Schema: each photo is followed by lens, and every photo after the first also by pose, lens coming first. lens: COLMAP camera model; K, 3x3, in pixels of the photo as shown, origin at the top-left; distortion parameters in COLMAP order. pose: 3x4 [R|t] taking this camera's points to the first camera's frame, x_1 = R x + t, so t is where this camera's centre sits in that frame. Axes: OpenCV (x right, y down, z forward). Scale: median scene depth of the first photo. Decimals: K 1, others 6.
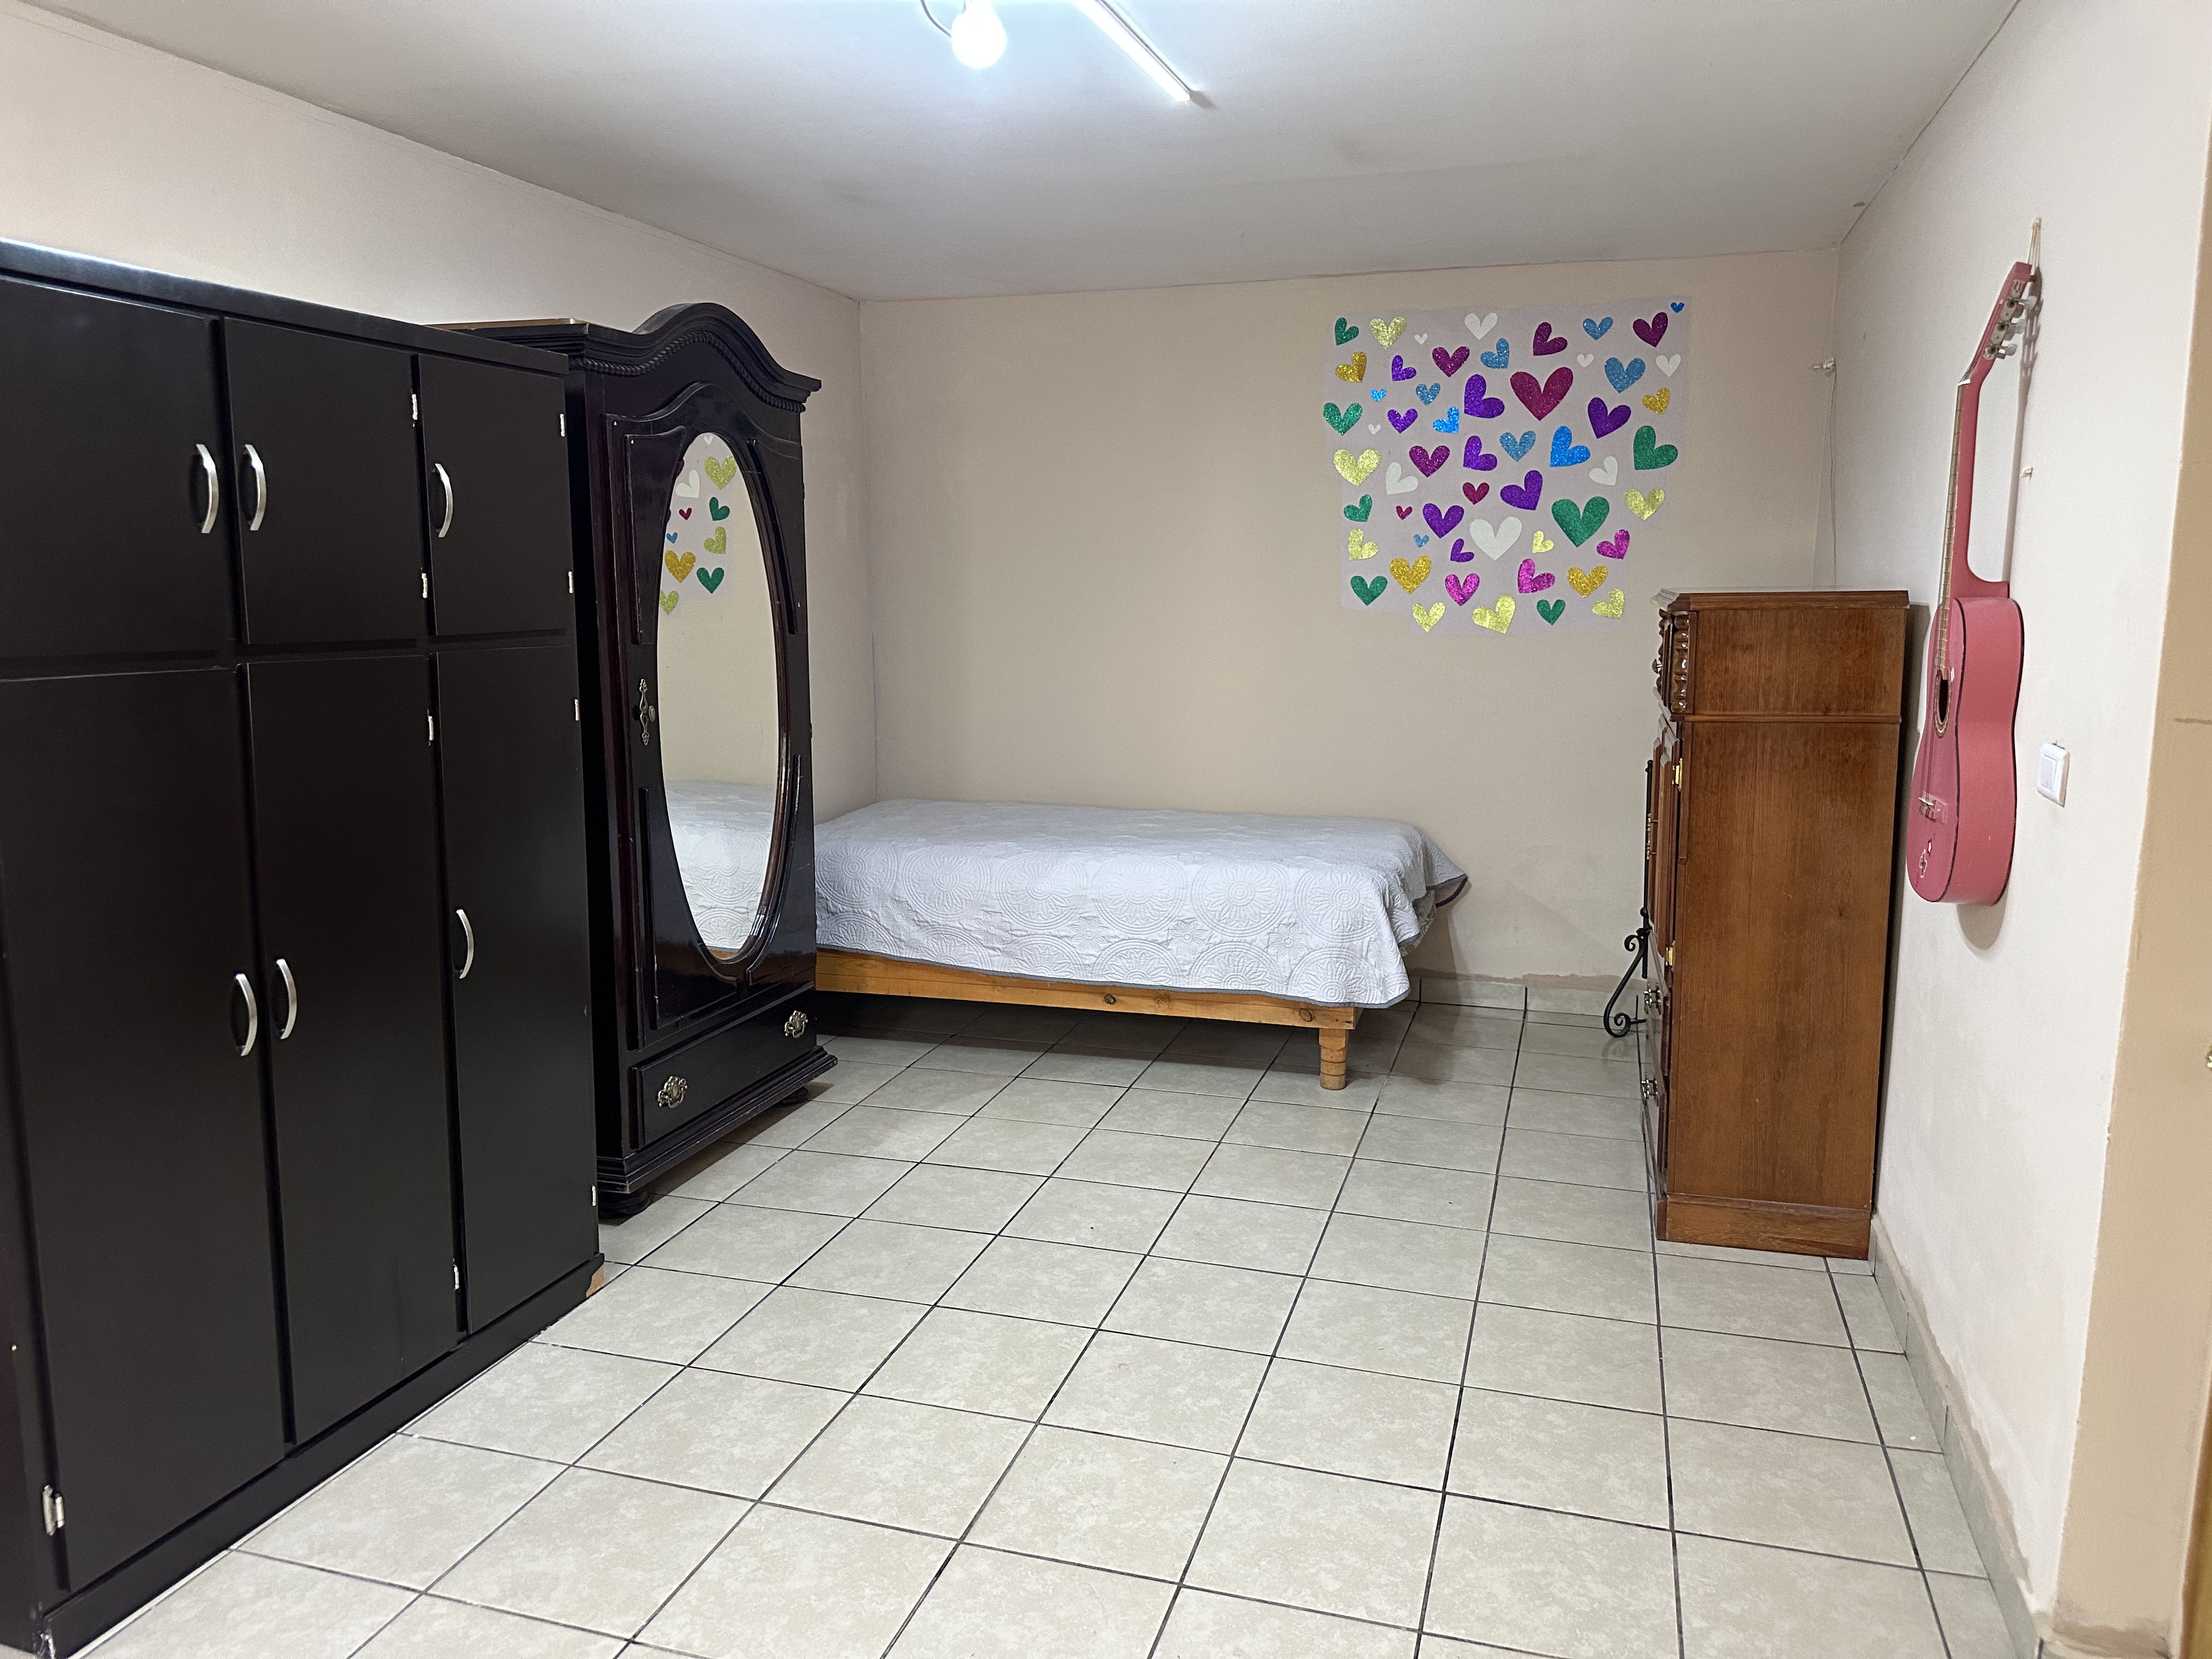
lens RADIAL K [[1569.3, 0, 1106.0], [0, 1569.3, 829.5], [0, 0, 1]] dist [0.114264, -0.165792]
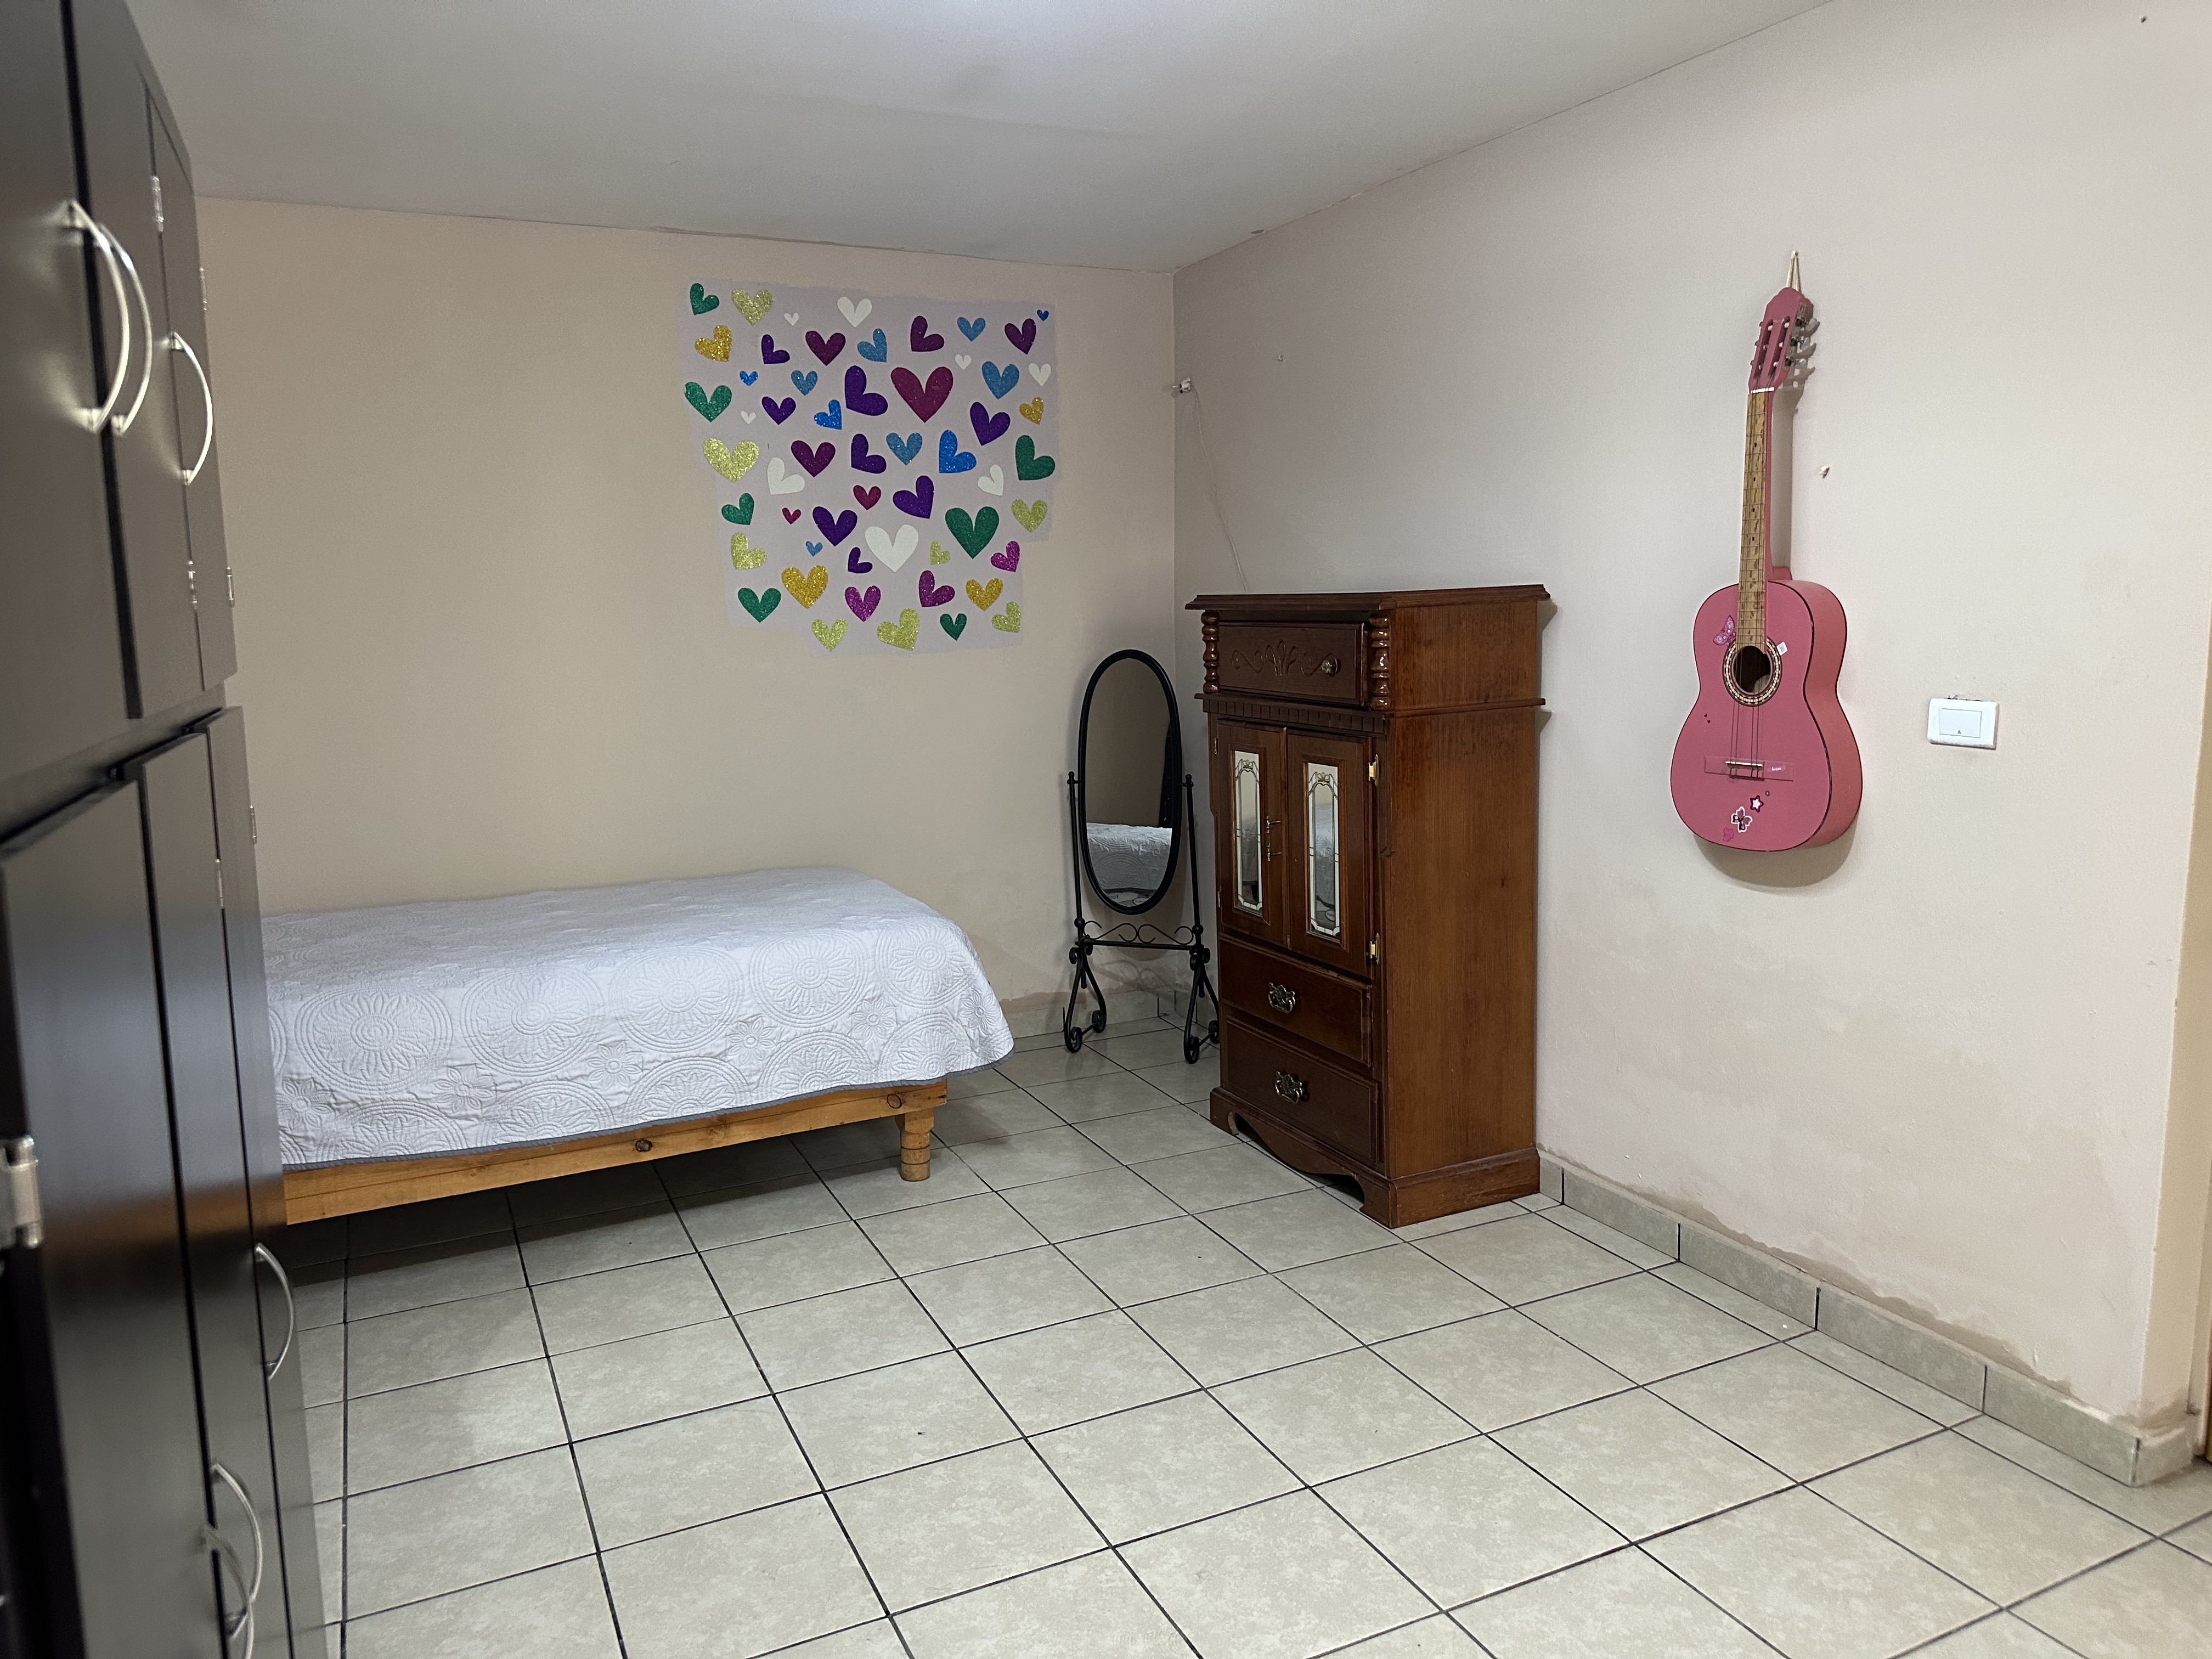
lens RADIAL K [[1557.8, 0, 1149.9], [0, 1557.8, 832.1], [0, 0, 1]] dist [0.174643, -0.294655]
pose [[0.727997, -0.115657, 0.675754, -0.293553], [0.127346, 0.991327, 0.032478, -0.031883], [-0.673649, 0.062411, 0.736411, 0.246530]]
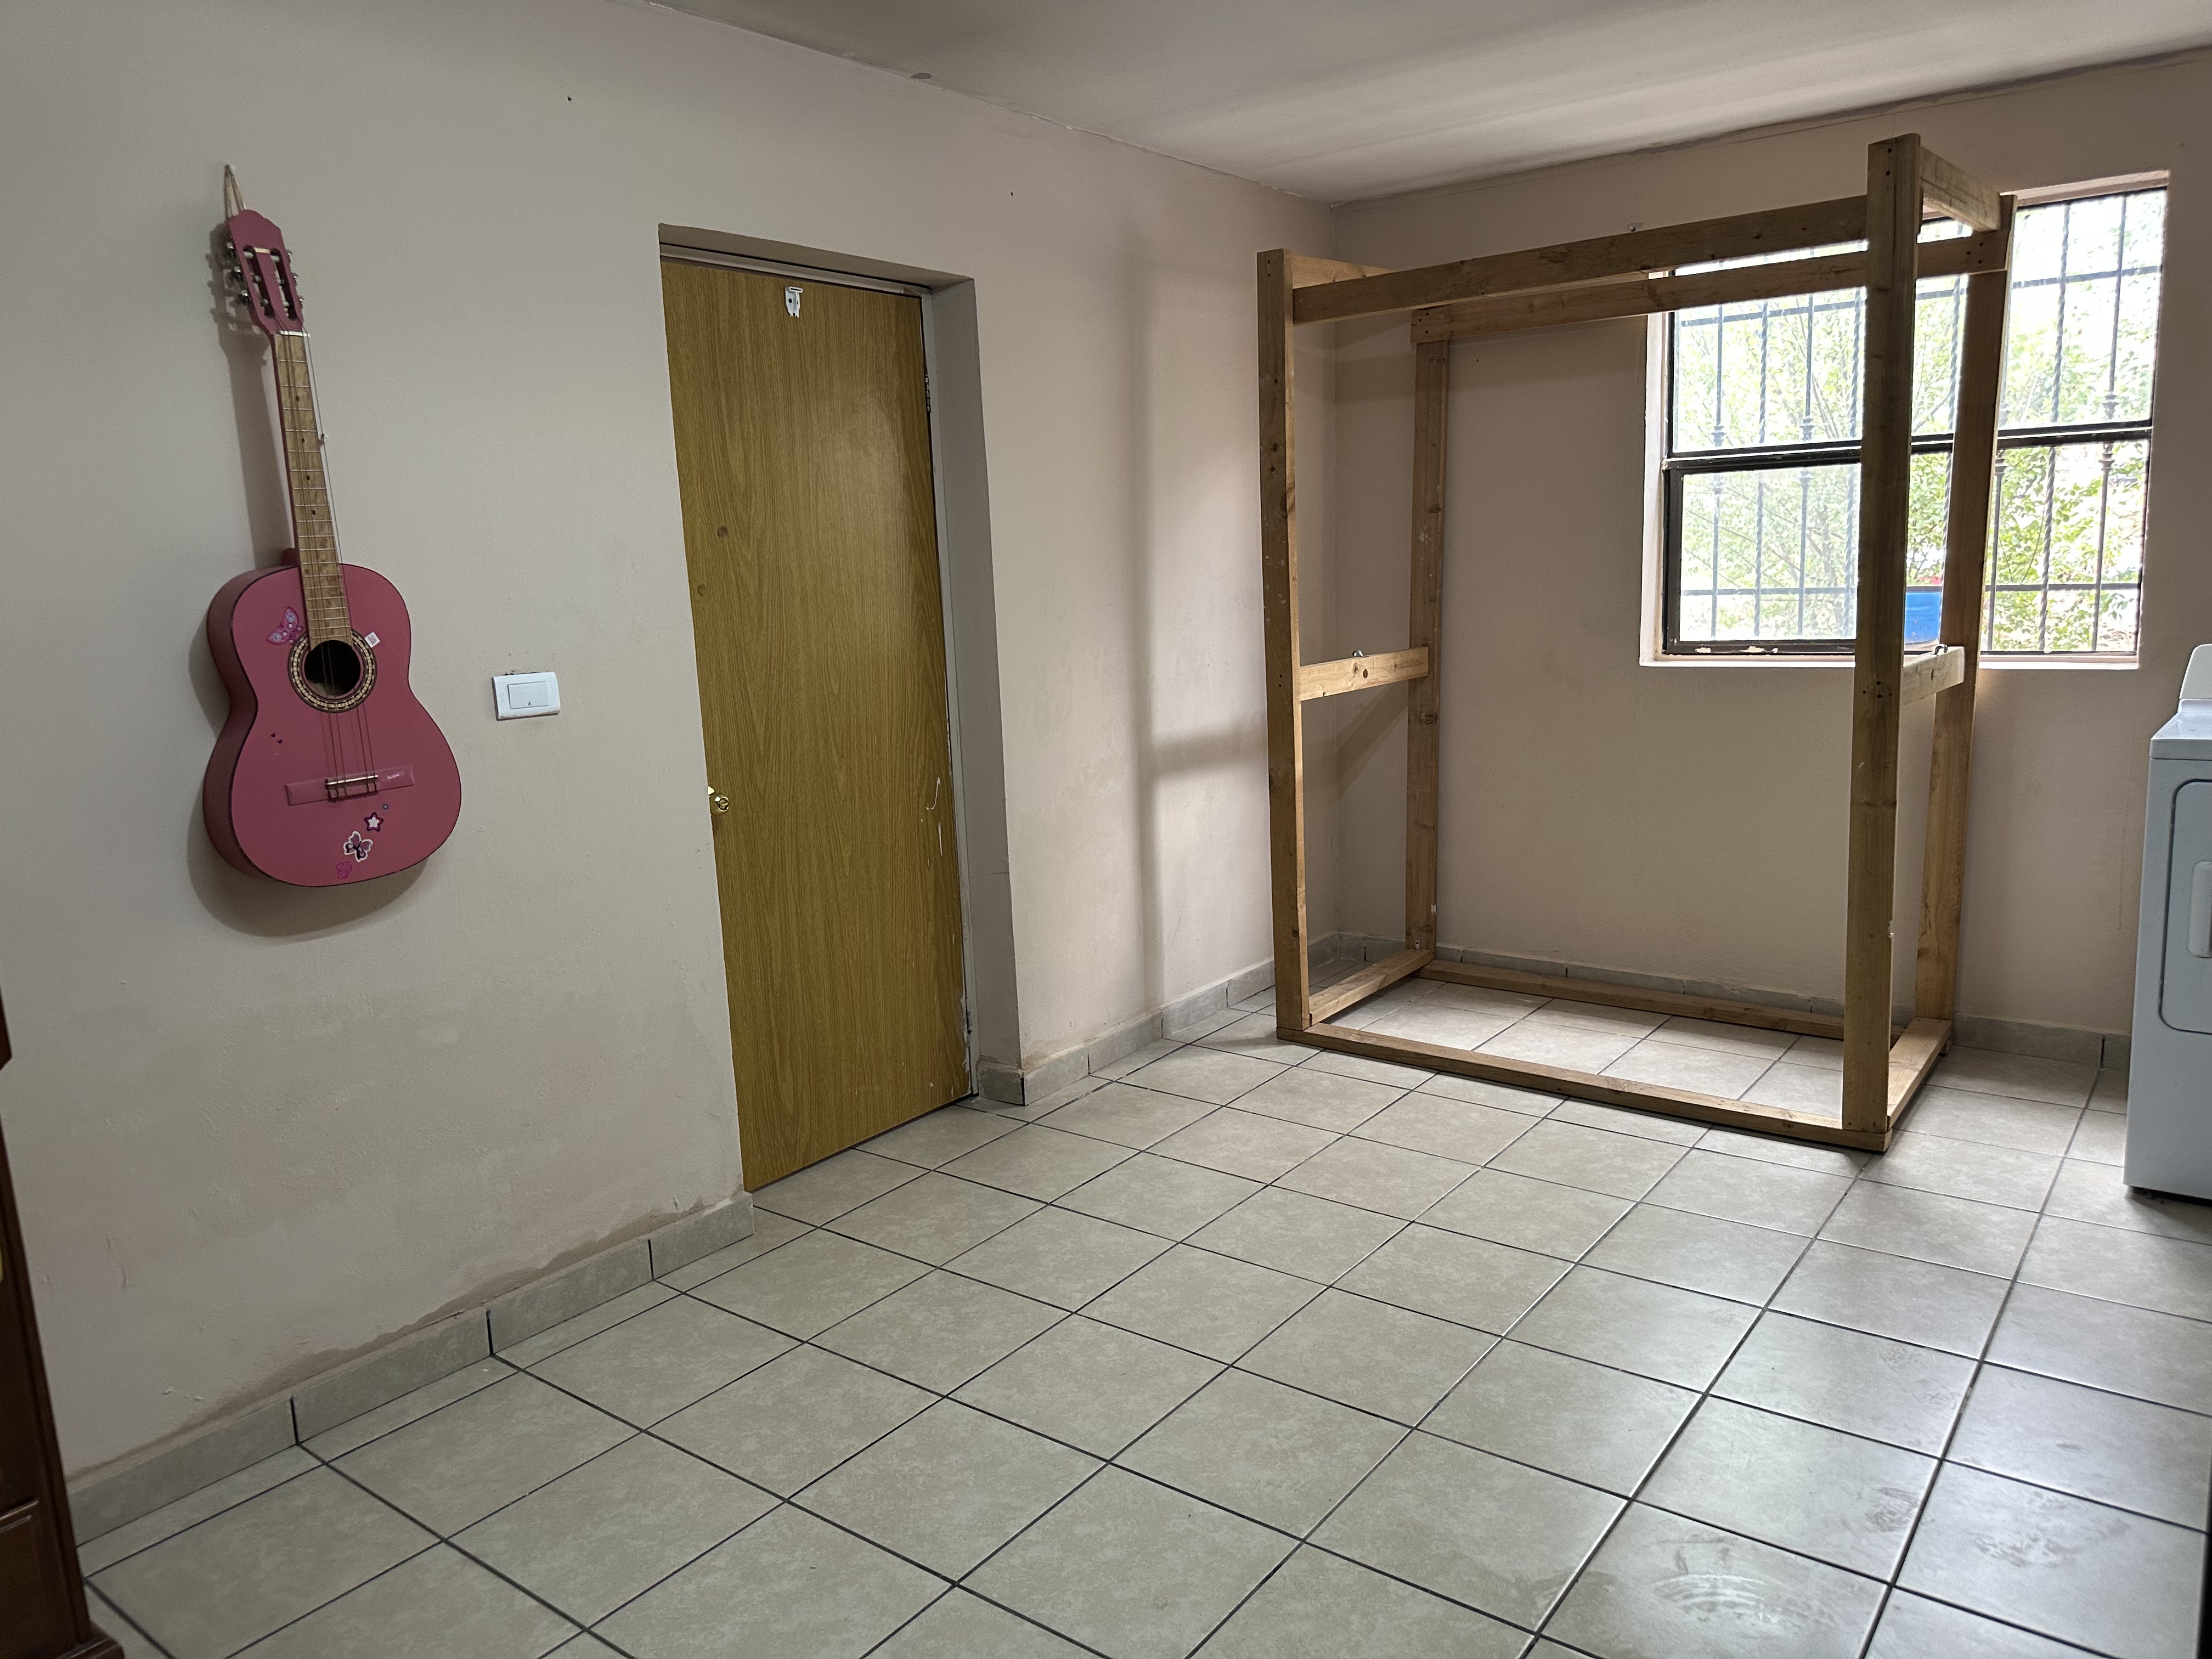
lens RADIAL K [[1569.3, 0, 1106.0], [0, 1569.3, 829.5], [0, 0, 1]] dist [0.114264, -0.165792]
pose [[-0.940308, -0.022768, 0.339562, -0.120434], [0.090593, 0.945014, 0.314232, -0.131703], [-0.328045, 0.326237, -0.886542, 0.908295]]
